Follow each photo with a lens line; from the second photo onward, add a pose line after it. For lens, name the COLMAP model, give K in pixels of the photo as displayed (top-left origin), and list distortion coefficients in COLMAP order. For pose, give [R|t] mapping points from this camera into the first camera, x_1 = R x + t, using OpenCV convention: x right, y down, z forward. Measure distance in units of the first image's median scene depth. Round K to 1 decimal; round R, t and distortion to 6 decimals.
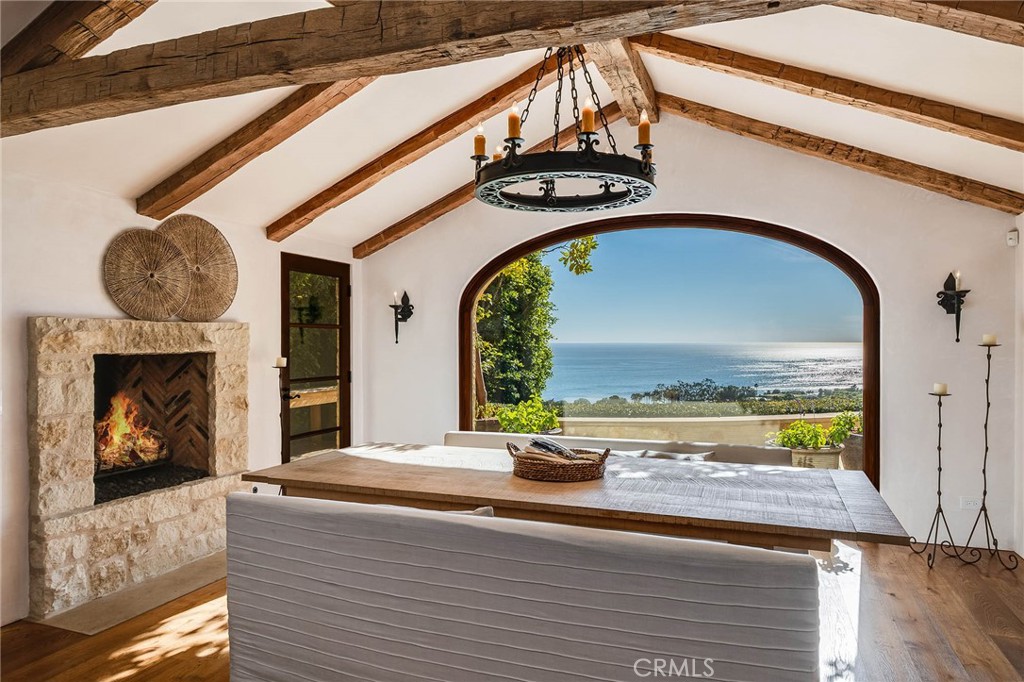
lens RADIAL K [[636.6, 0, 513.6], [0, 636.6, 342.6], [0, 0, 1]] dist [0.005844, 0.000746]
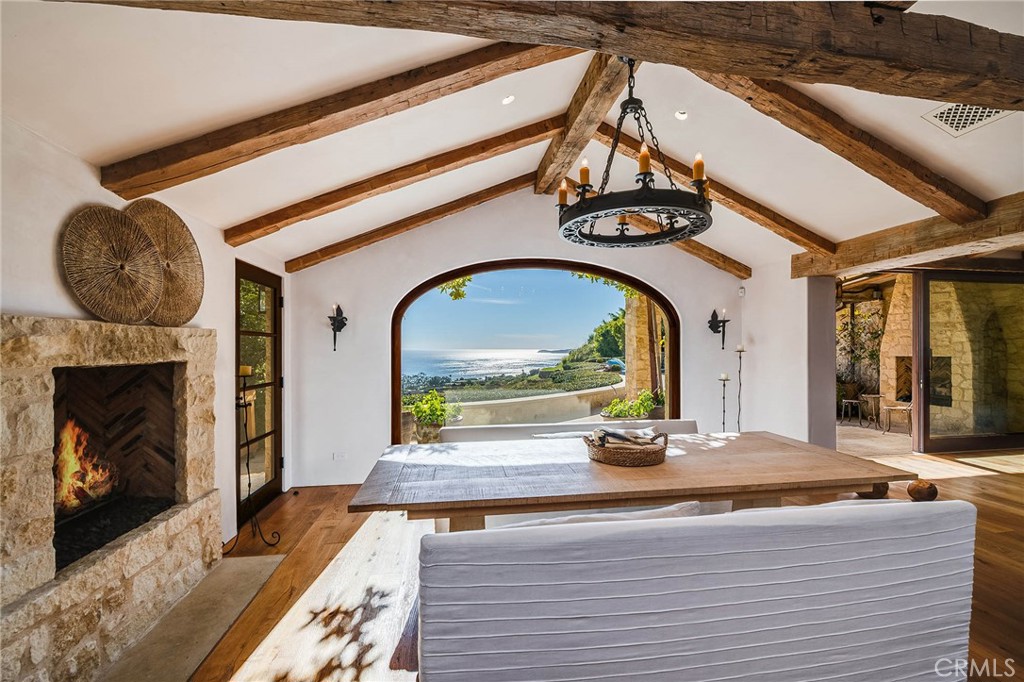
lens RADIAL K [[414.4, 0, 511.8], [0, 414.4, 347.1], [0, 0, 1]] dist [-0.007377, -0.000736]
pose [[0.874853, 0.001952, 0.484385, -0.379477], [0.001016, 0.999982, -0.005865, -0.001535], [-0.484388, 0.005623, 0.874835, 0.306849]]
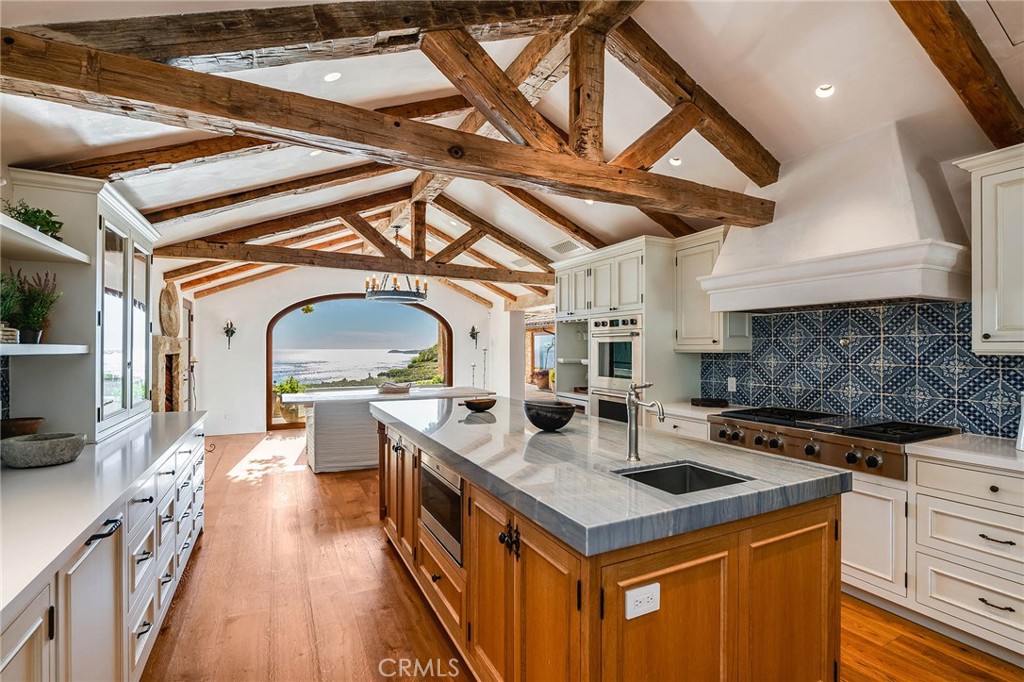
lens RADIAL K [[468.0, 0, 503.6], [0, 468.0, 344.4], [0, 0, 1]] dist [0.003799, -0.003758]
pose [[0.689461, 0.008133, 0.724277, -0.869232], [-0.000834, 0.999945, -0.010434, 0.000473], [-0.724322, 0.006590, 0.689430, -0.660598]]
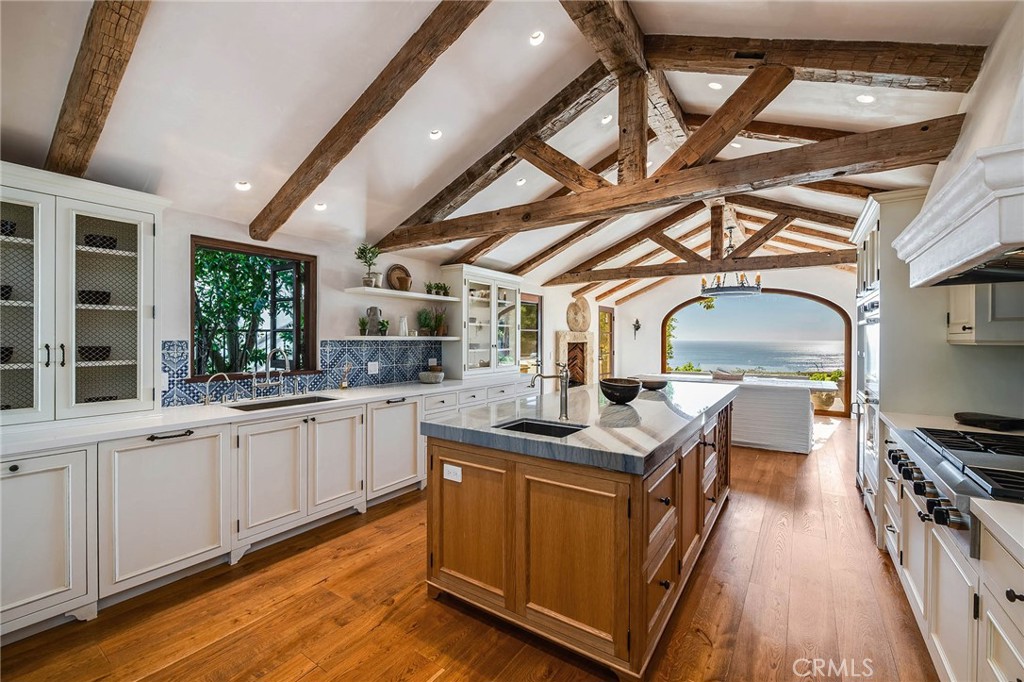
lens RADIAL K [[414.4, 0, 514.8], [0, 414.4, 338.7], [0, 0, 1]] dist [-0.007377, -0.000736]
pose [[0.970638, 0.004512, -0.240504, -0.361558], [-0.004875, 0.999988, -0.000915, 0.002077], [0.240497, 0.002060, 0.970648, -1.002484]]
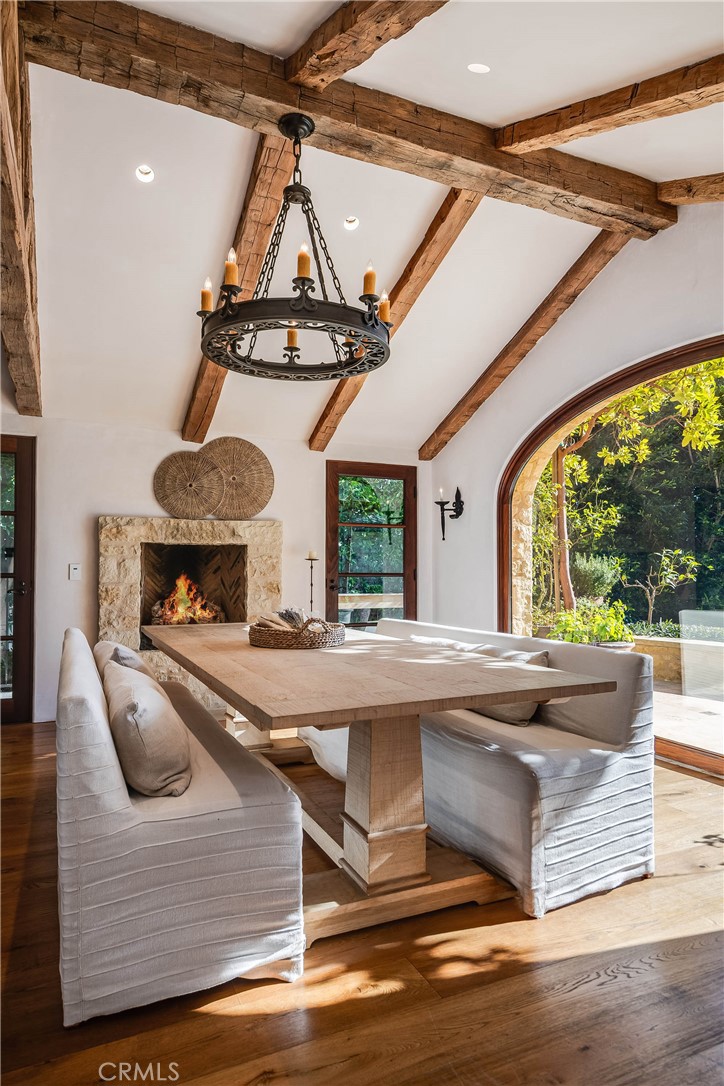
lens RADIAL K [[635.6, 0, 359.4], [0, 635.6, 546.9], [0, 0, 1]] dist [-0.002124, -0.002126]
pose [[0.712445, -0.021081, -0.701412, 0.595619], [-0.003896, 0.999414, -0.033994, 0.065036], [0.701718, 0.026951, 0.711945, 0.298025]]
